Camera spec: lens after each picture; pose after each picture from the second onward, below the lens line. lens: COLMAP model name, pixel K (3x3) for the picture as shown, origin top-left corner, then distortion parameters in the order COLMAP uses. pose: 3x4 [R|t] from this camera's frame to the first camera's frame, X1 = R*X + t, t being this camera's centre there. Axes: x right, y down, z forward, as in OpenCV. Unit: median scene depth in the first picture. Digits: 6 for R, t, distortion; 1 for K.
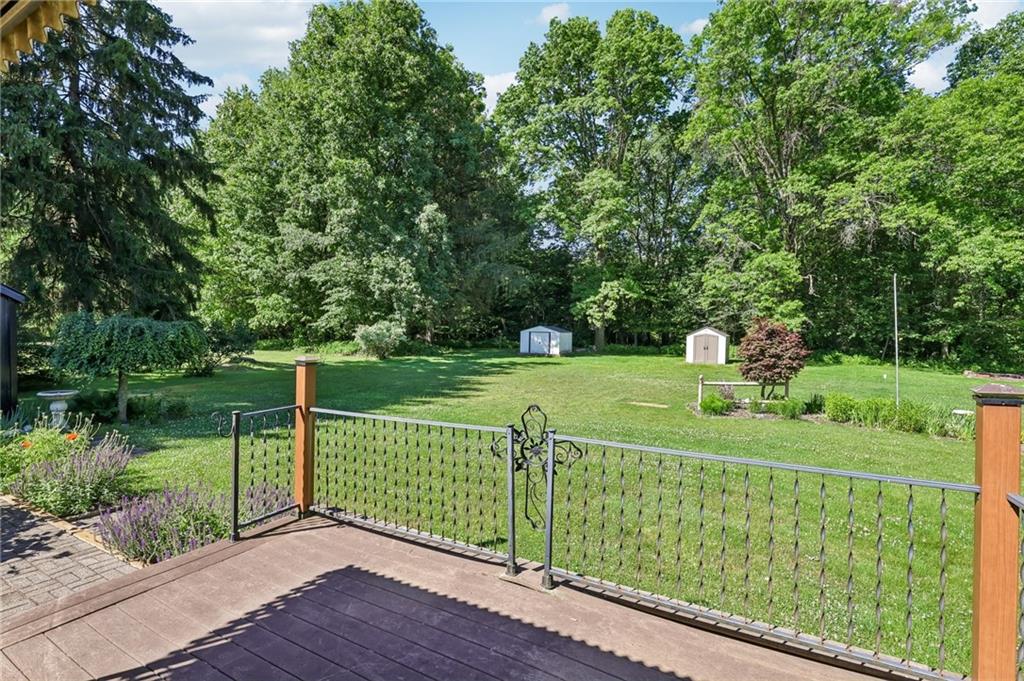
lens RADIAL K [[485.9, 0, 512.0], [0, 485.9, 340.5], [0, 0, 1]] dist [-0.001301, 0.000327]
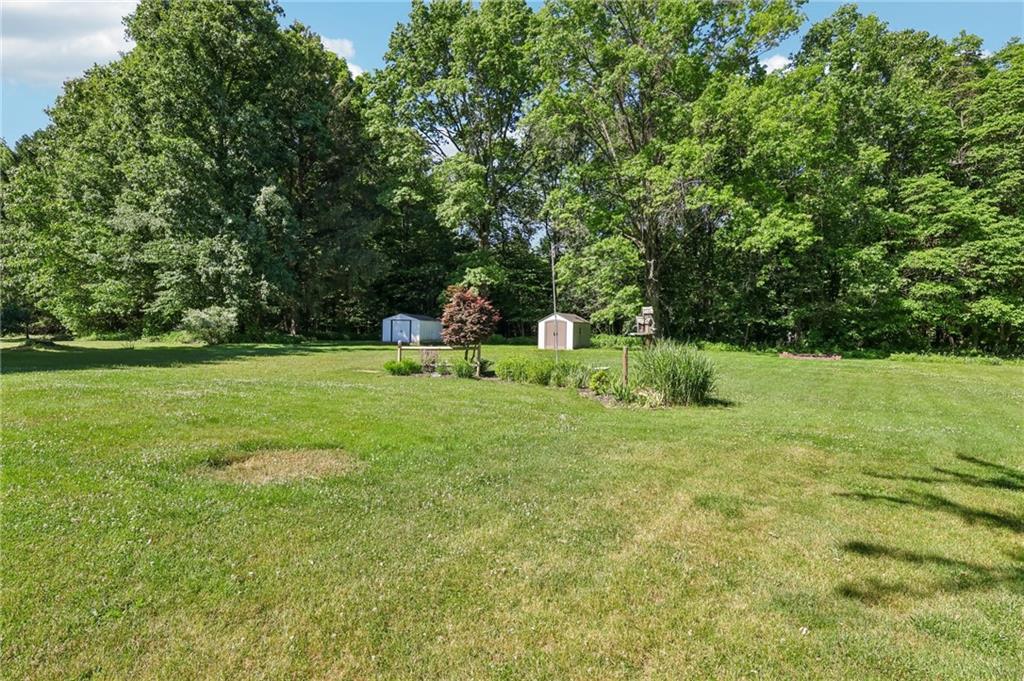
lens RADIAL K [[527.5, 0, 512.0], [0, 527.5, 340.5], [0, 0, 1]] dist [-0.001494, 0.000338]
pose [[0.999235, -0.003638, 0.038929, 0.273049], [0.003936, 0.999964, -0.007560, 0.037465], [-0.038900, 0.007707, 0.999213, -0.069943]]
